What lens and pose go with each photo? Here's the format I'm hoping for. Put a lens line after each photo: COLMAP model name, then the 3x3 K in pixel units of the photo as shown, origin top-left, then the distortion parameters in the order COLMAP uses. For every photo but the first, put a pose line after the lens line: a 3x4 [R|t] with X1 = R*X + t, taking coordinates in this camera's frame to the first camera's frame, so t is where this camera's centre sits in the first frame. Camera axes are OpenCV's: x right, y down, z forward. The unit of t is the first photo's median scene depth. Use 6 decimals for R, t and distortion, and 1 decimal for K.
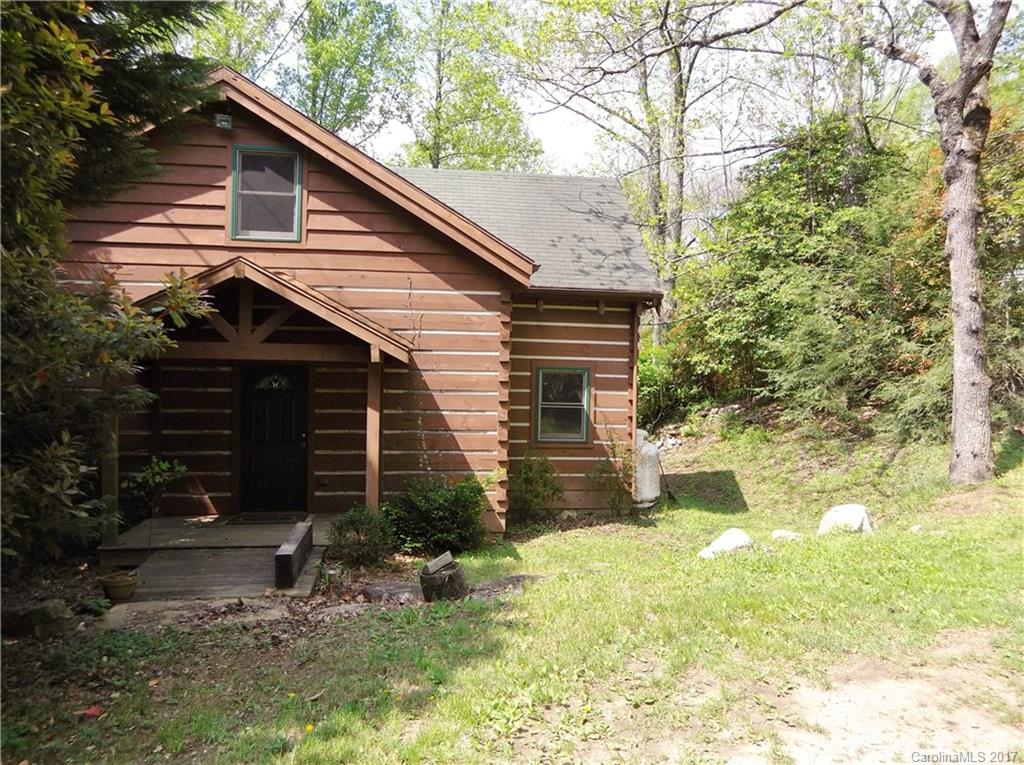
lens RADIAL K [[739.2, 0, 512.0], [0, 739.2, 382.5], [0, 0, 1]] dist [0.000048, -0.004517]
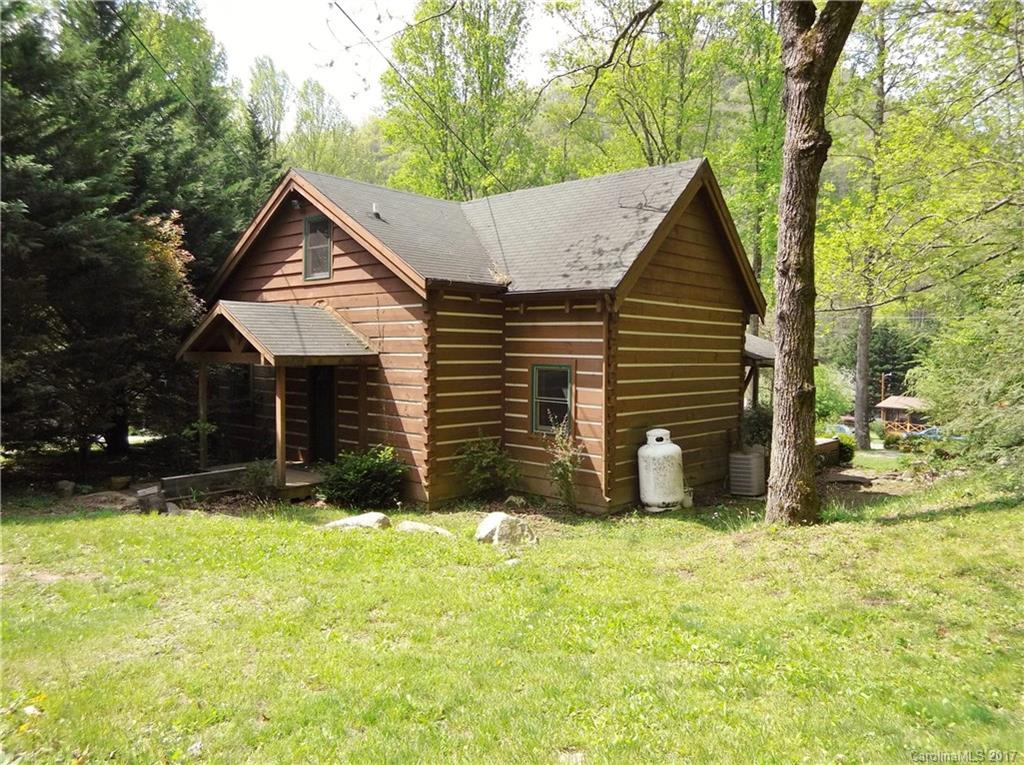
lens RADIAL K [[739.2, 0, 512.0], [0, 739.2, 382.5], [0, 0, 1]] dist [0.000048, -0.004517]
pose [[0.642985, 0.024396, -0.765490, 1.012294], [-0.005087, 0.999607, 0.027585, -0.028304], [0.765862, -0.013843, 0.642856, 0.334735]]
